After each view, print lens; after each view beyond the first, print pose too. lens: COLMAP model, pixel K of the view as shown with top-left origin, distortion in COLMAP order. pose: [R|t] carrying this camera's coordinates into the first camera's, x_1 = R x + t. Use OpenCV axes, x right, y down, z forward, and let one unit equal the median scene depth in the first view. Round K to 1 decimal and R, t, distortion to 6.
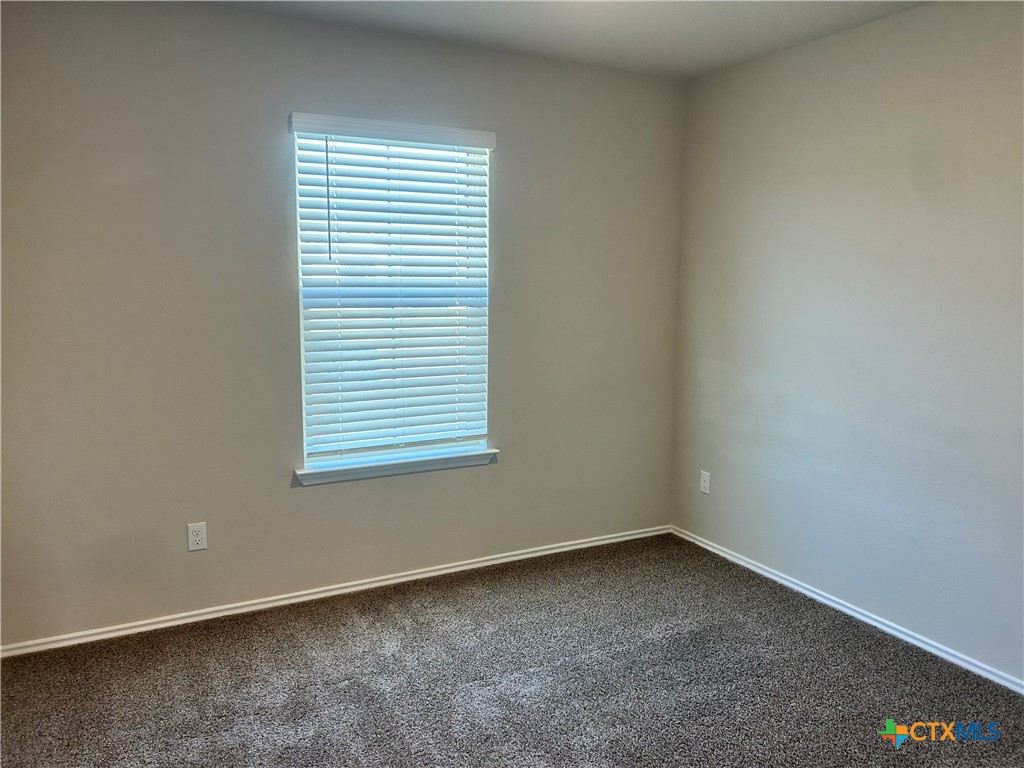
lens RADIAL K [[764.5, 0, 513.6], [0, 764.5, 379.2], [0, 0, 1]] dist [0.003890, 0.000438]
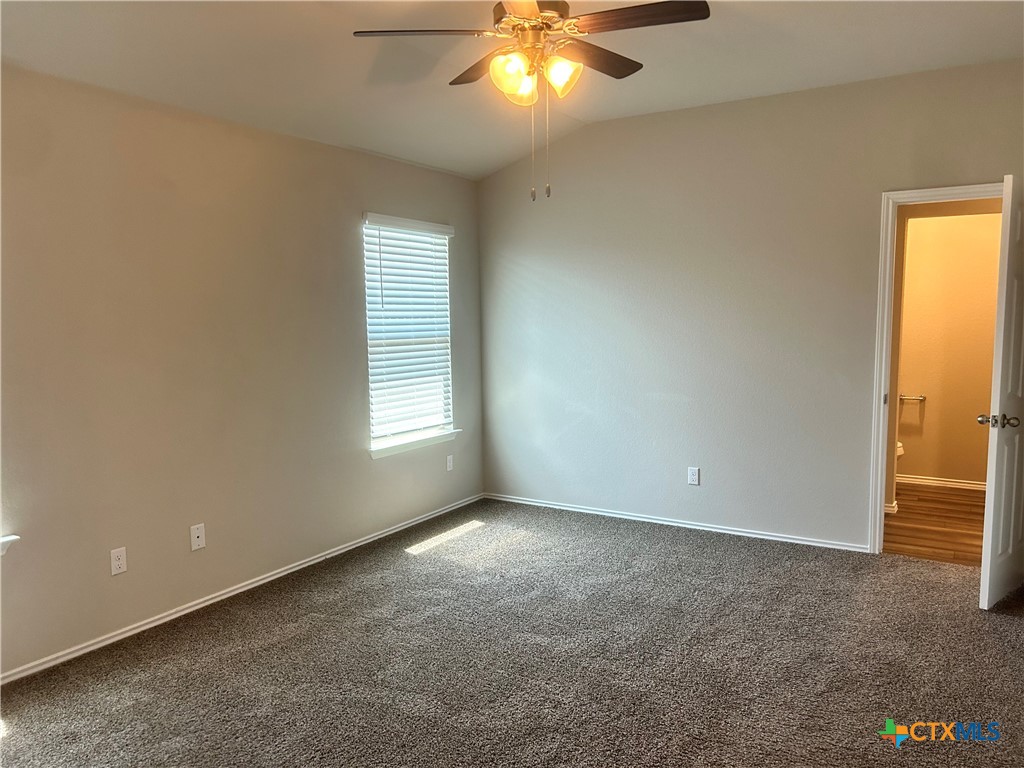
lens RADIAL K [[764.5, 0, 512.8], [0, 764.5, 389.9], [0, 0, 1]] dist [0.003890, 0.000438]
pose [[0.856807, -0.070328, 0.510819, -0.706678], [0.092953, 0.995492, -0.018856, 0.050319], [-0.507190, 0.063638, 0.859482, -0.370619]]
